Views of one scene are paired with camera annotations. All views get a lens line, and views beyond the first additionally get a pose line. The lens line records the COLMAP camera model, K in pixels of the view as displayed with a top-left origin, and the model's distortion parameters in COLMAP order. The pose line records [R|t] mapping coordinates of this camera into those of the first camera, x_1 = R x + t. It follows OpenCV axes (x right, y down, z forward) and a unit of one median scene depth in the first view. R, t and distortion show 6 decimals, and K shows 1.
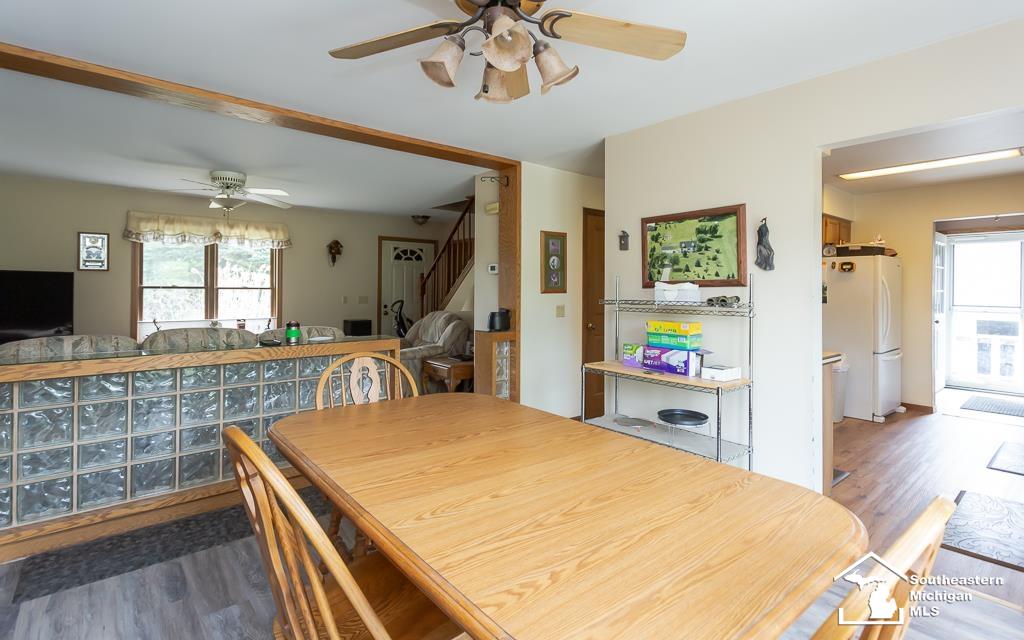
lens RADIAL K [[499.7, 0, 516.3], [0, 499.7, 288.3], [0, 0, 1]] dist [0.011173, -0.000234]
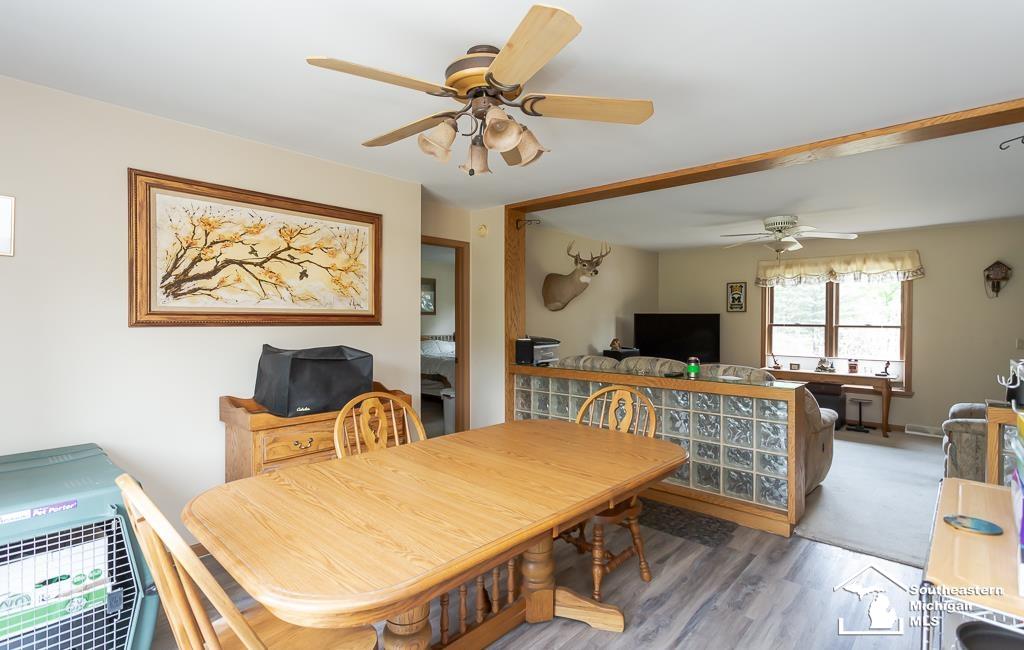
lens RADIAL K [[493.1, 0, 512.0], [0, 493.1, 325.0], [0, 0, 1]] dist [0.012591, -0.000122]
pose [[0.121033, 0.004765, -0.992637, 0.318704], [-0.002370, 0.999987, 0.004511, -0.005974], [0.992646, 0.001806, 0.121043, 0.254514]]
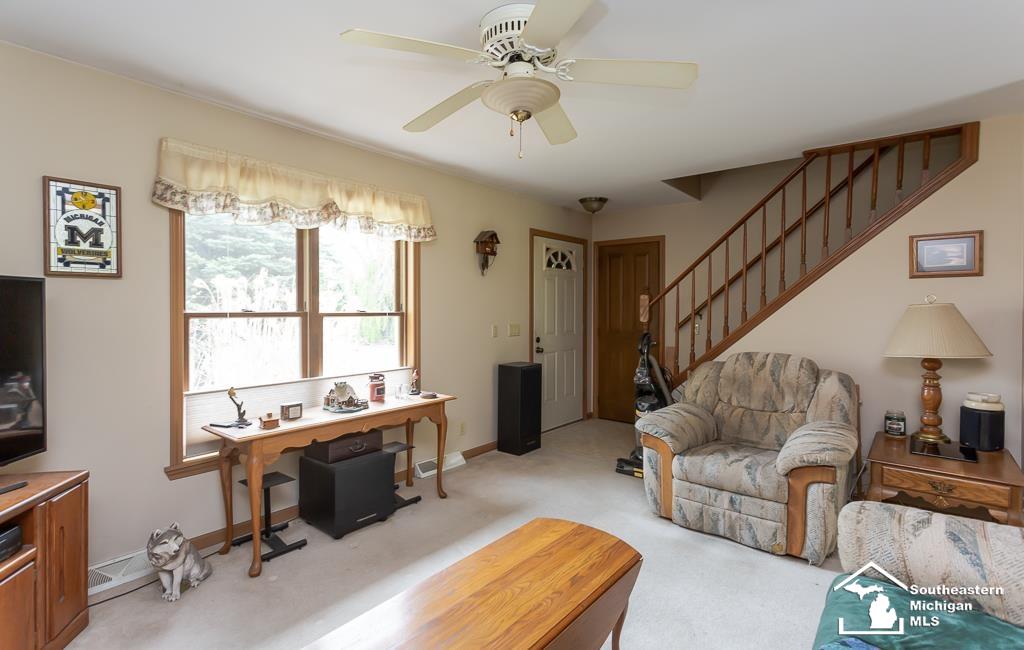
lens RADIAL K [[498.2, 0, 509.1], [0, 498.2, 319.1], [0, 0, 1]] dist [0.017639, 0.000433]
pose [[0.980820, -0.012370, 0.194524, -0.535209], [0.008114, 0.999710, 0.022660, -0.006425], [-0.194748, -0.020647, 0.980636, 0.489563]]
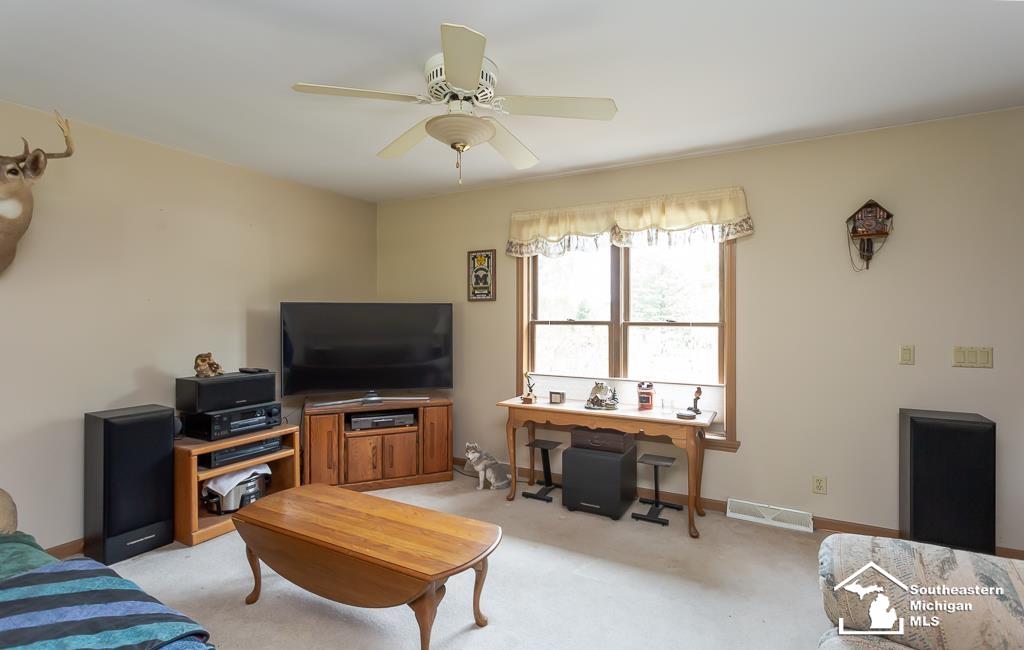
lens RADIAL K [[498.2, 0, 509.1], [0, 498.2, 319.1], [0, 0, 1]] dist [0.017639, 0.000433]
pose [[0.361448, -0.002218, -0.932389, -0.116203], [0.004018, 0.999992, -0.000821, -0.006195], [0.932383, -0.003449, 0.361454, 0.704592]]
